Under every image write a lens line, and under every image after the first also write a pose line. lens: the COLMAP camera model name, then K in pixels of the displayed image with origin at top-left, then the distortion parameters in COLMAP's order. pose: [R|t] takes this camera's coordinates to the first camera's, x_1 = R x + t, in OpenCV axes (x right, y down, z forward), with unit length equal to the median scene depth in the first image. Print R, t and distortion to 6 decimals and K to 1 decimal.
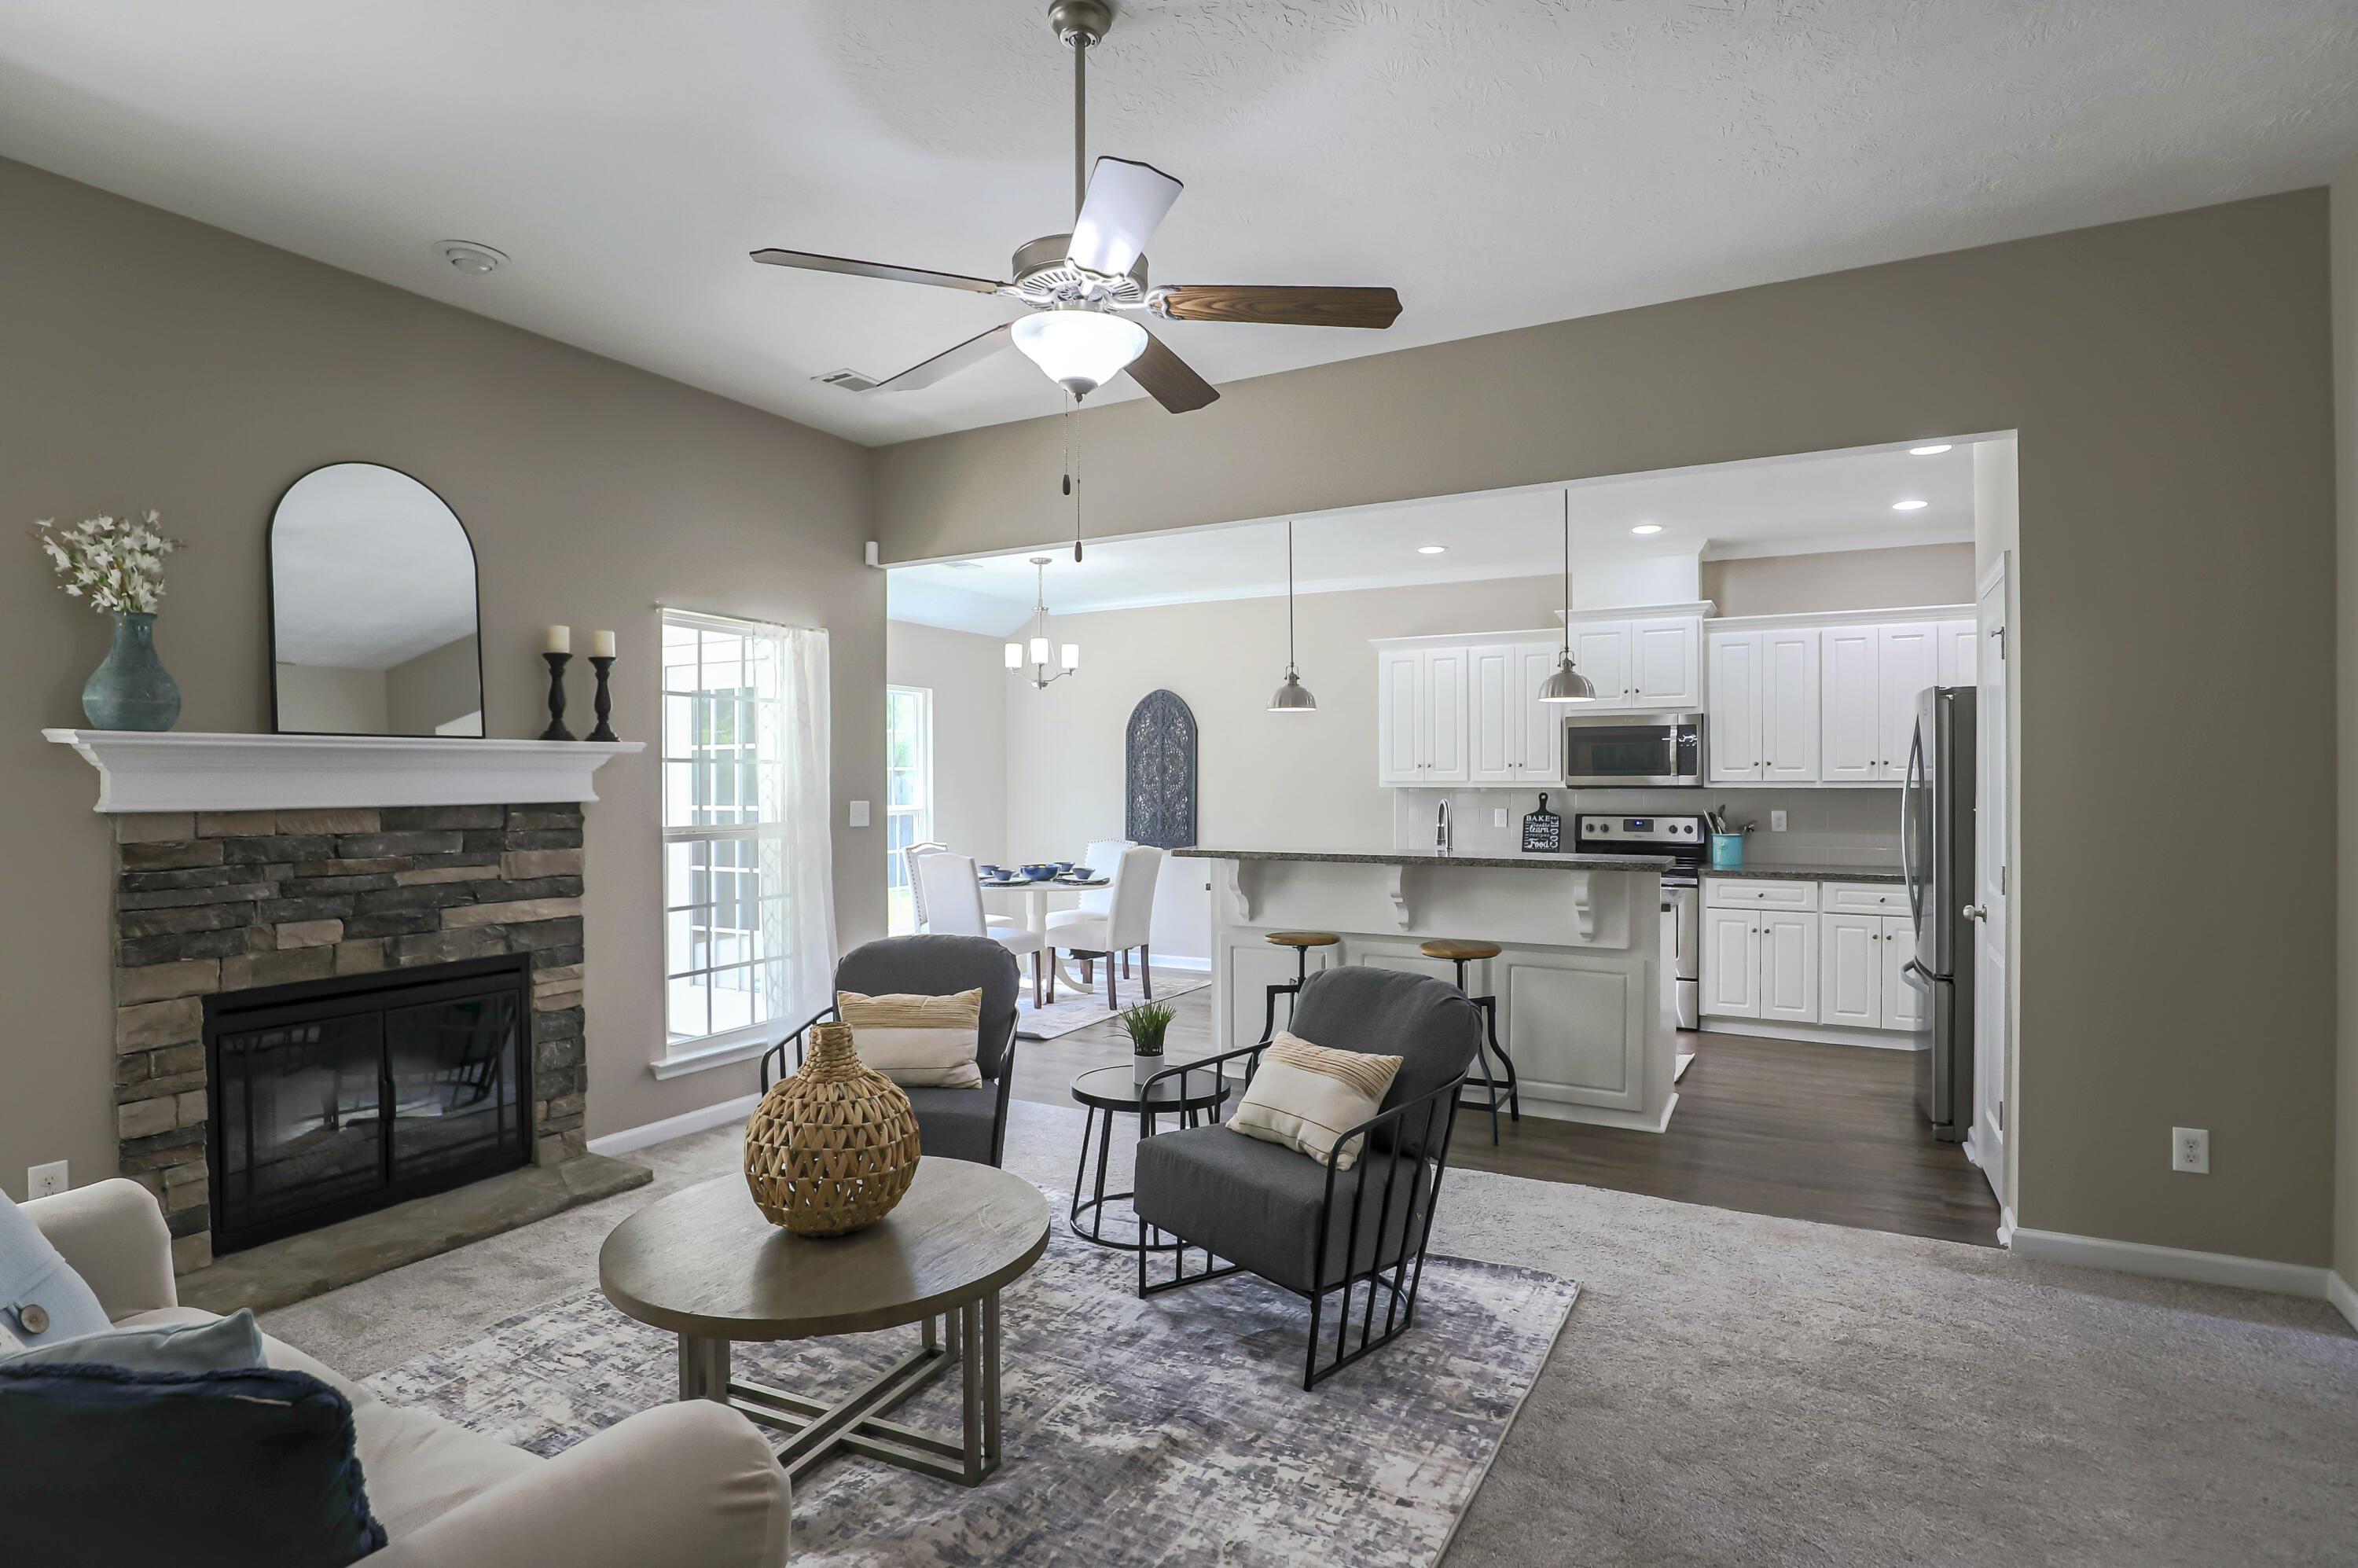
lens RADIAL K [[1179.6, 0, 1172.7], [0, 1179.6, 784.5], [0, 0, 1]] dist [-0.025252, 0.000851]
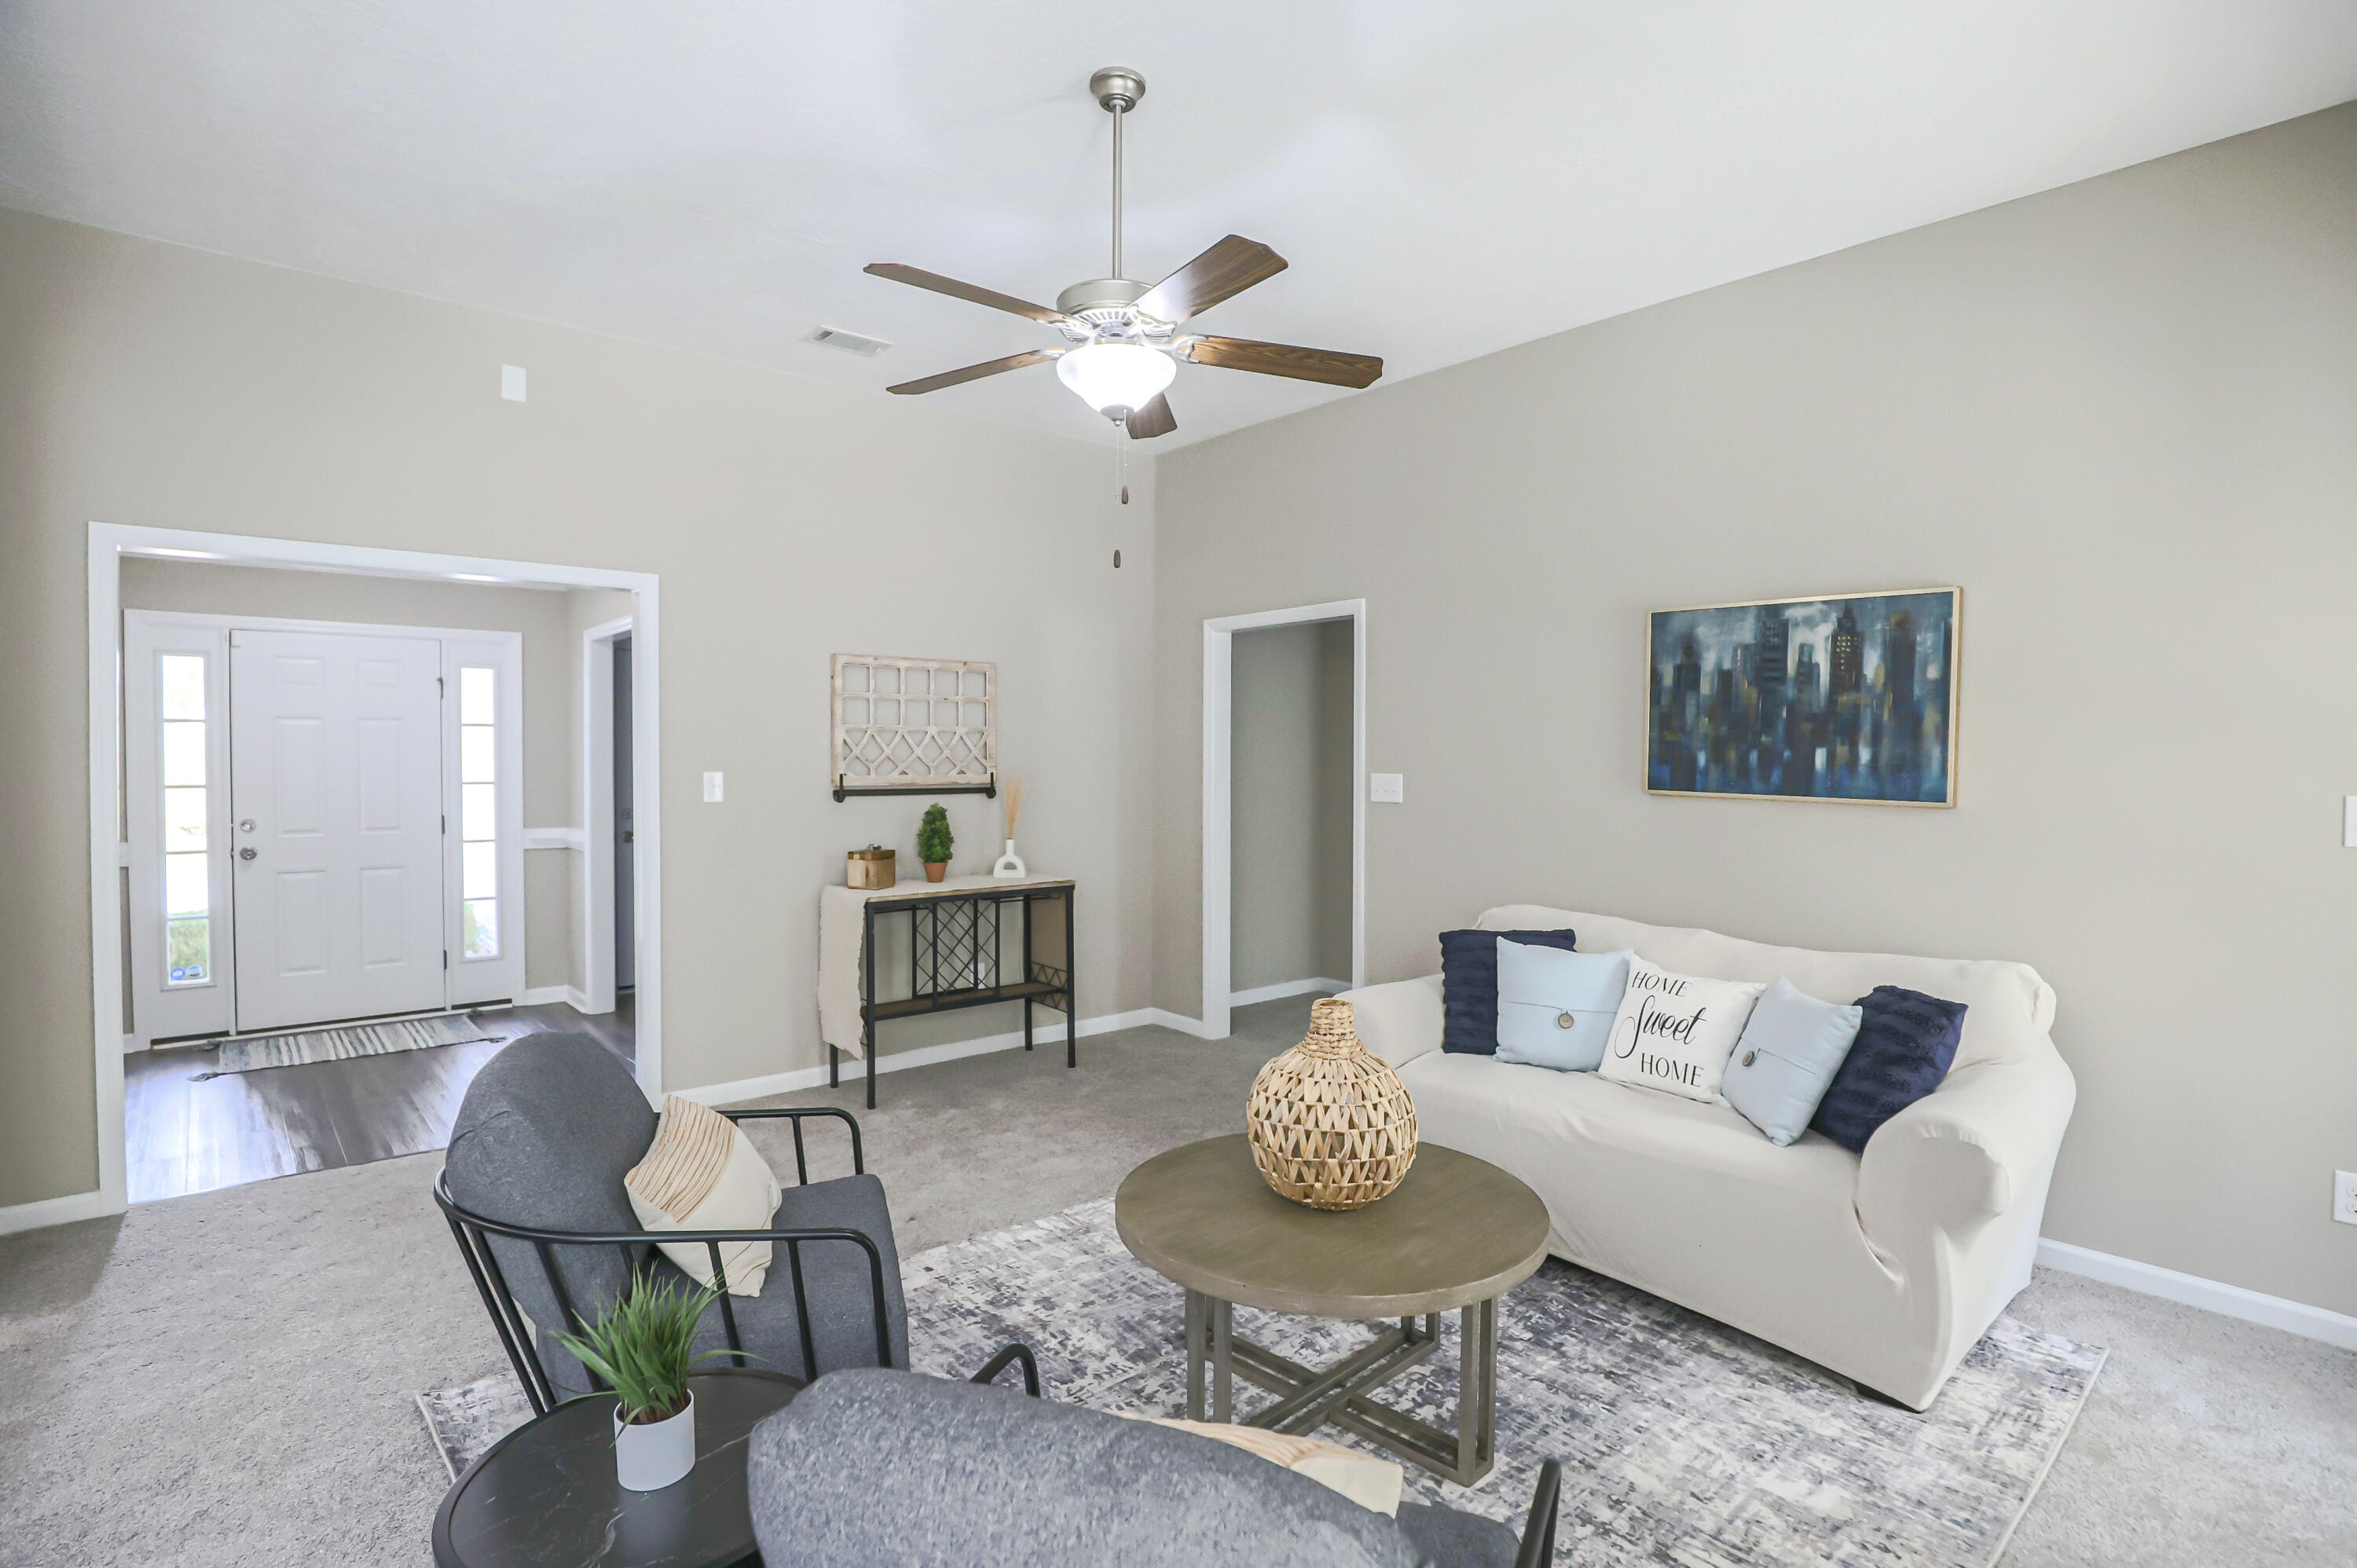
lens RADIAL K [[1161.3, 0, 1182.8], [0, 1161.3, 782.7], [0, 0, 1]] dist [-0.032780, 0.004449]
pose [[-0.940540, -0.007752, 0.339593, -0.301254], [0.001707, 0.999619, 0.027548, -0.006560], [-0.339677, 0.026489, -0.940169, 1.173840]]
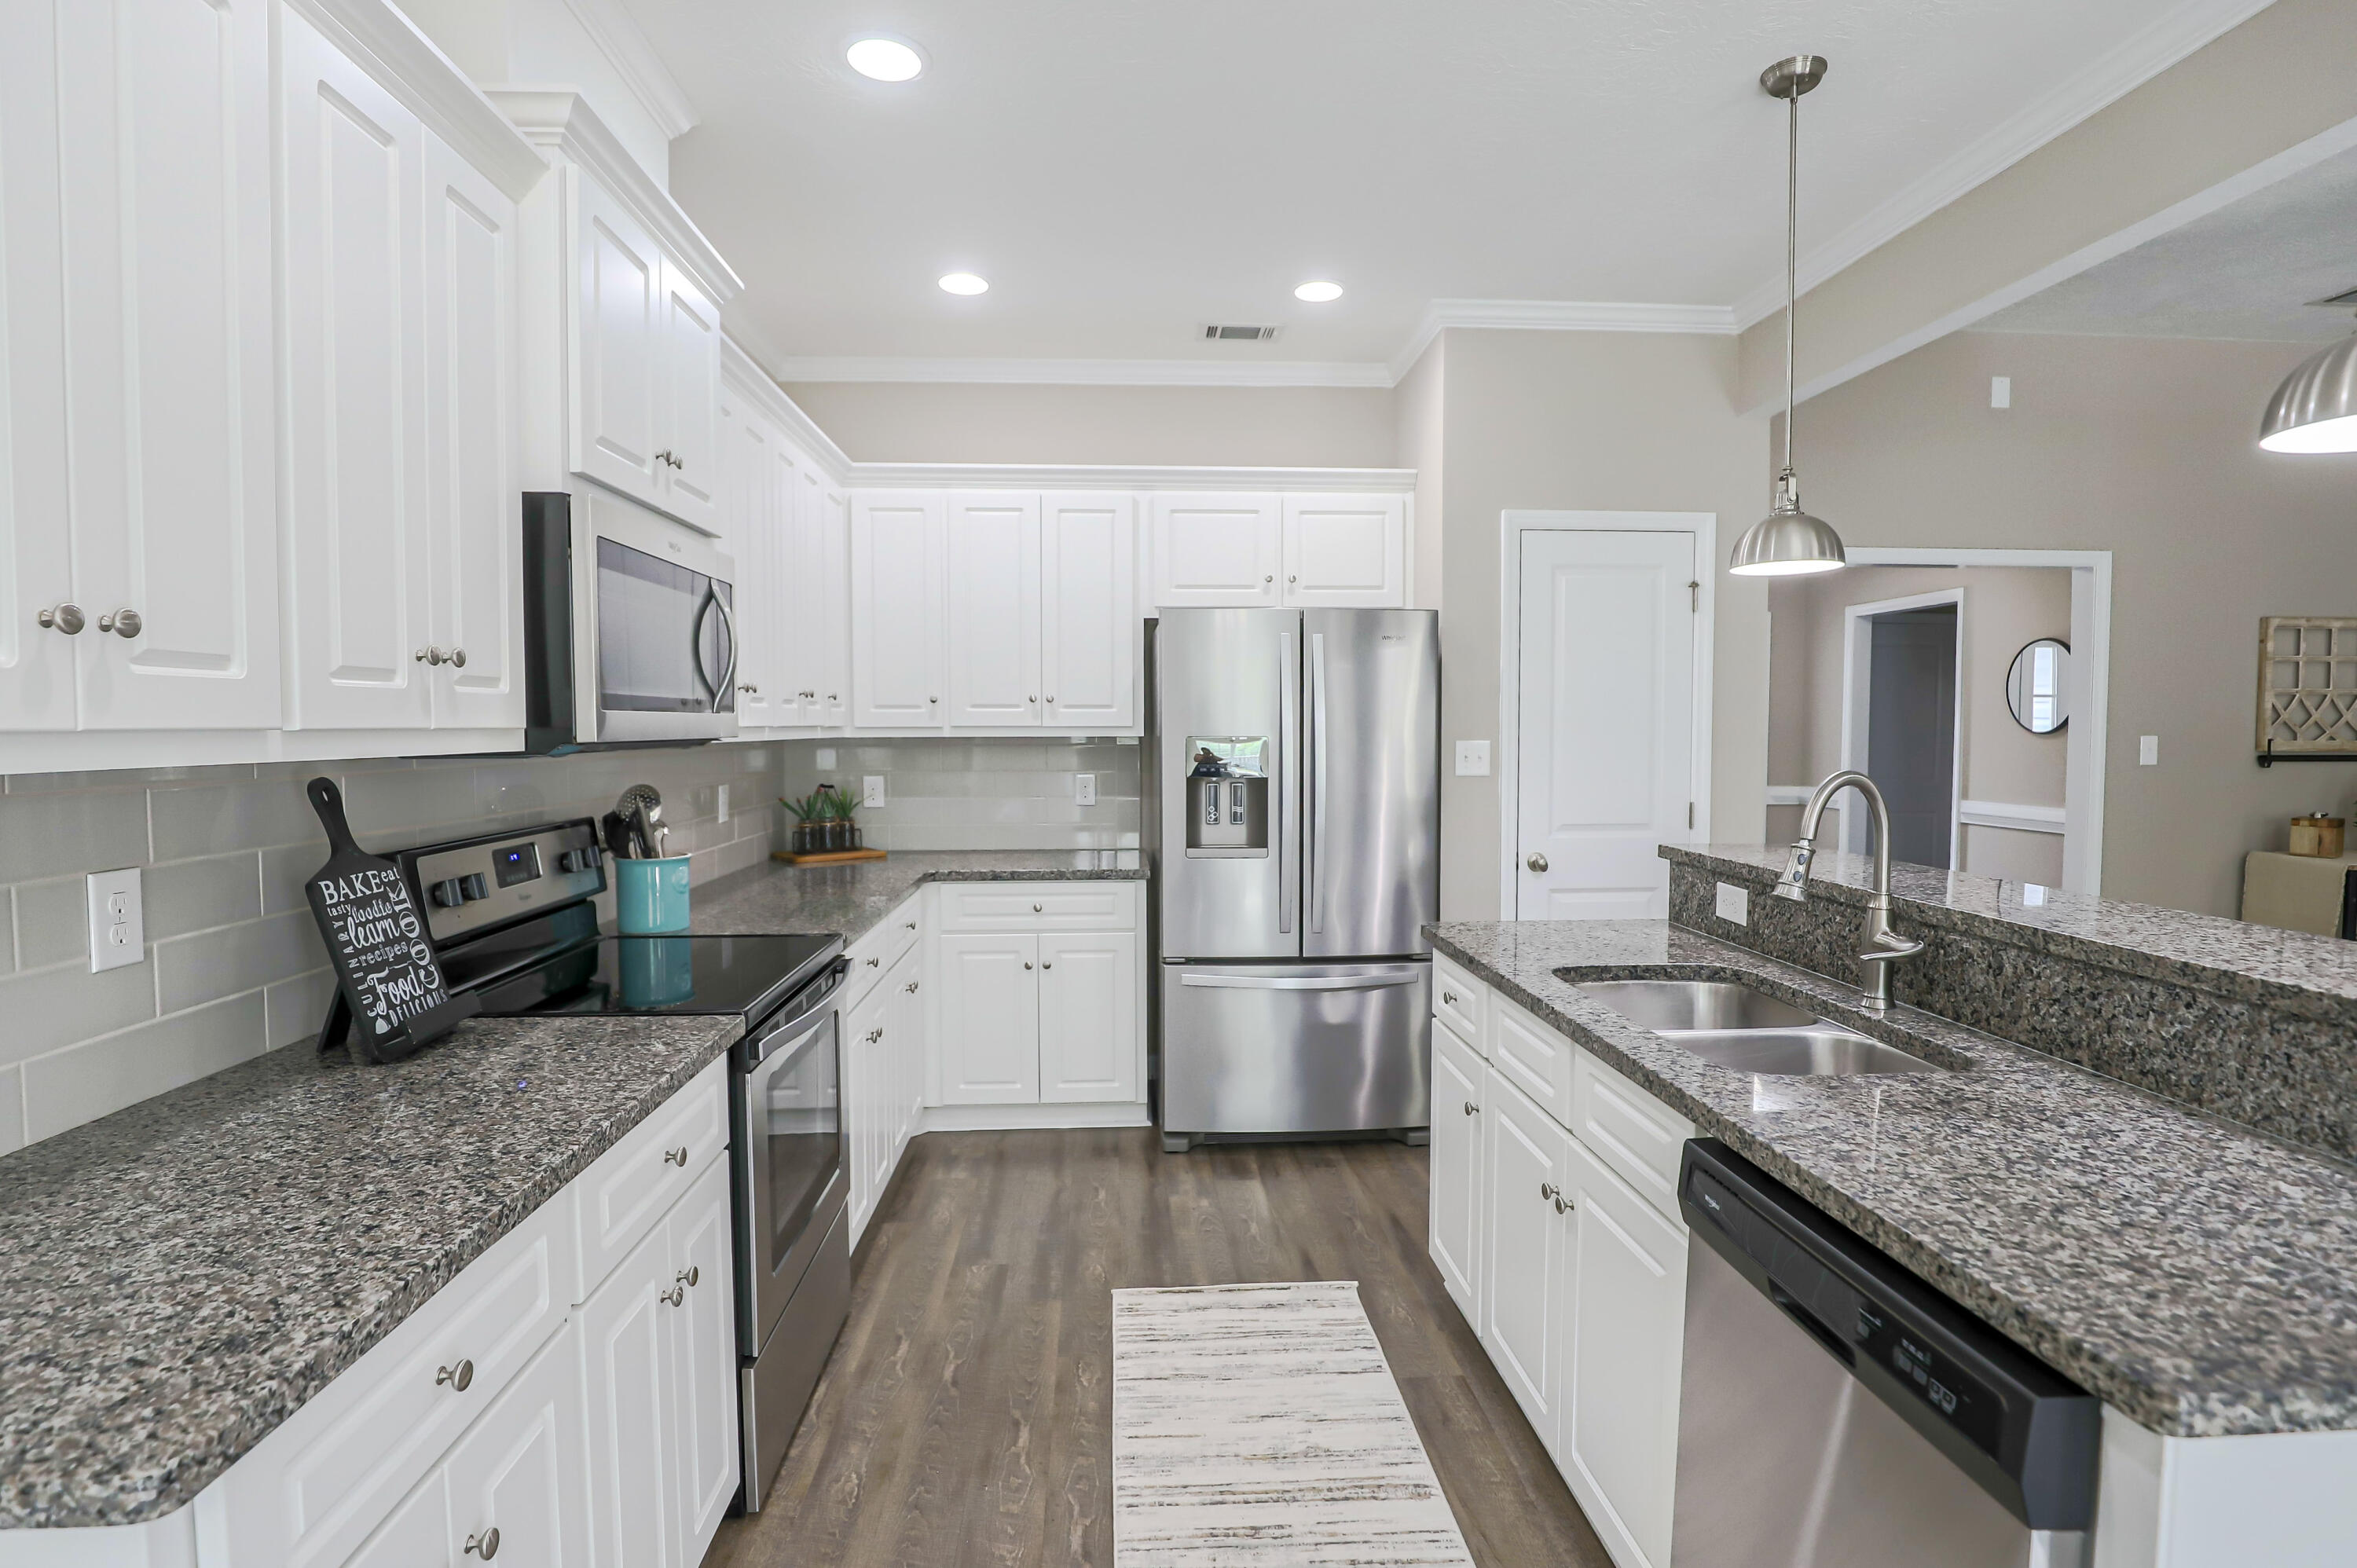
lens RADIAL K [[1174.0, 0, 1182.8], [0, 1174.0, 778.7], [0, 0, 1]] dist [-0.030865, 0.001275]
pose [[-0.538315, -0.036171, 0.841967, 0.046020], [0.006552, 0.998869, 0.047100, -0.004795], [-0.842718, 0.030872, -0.537469, 1.724819]]
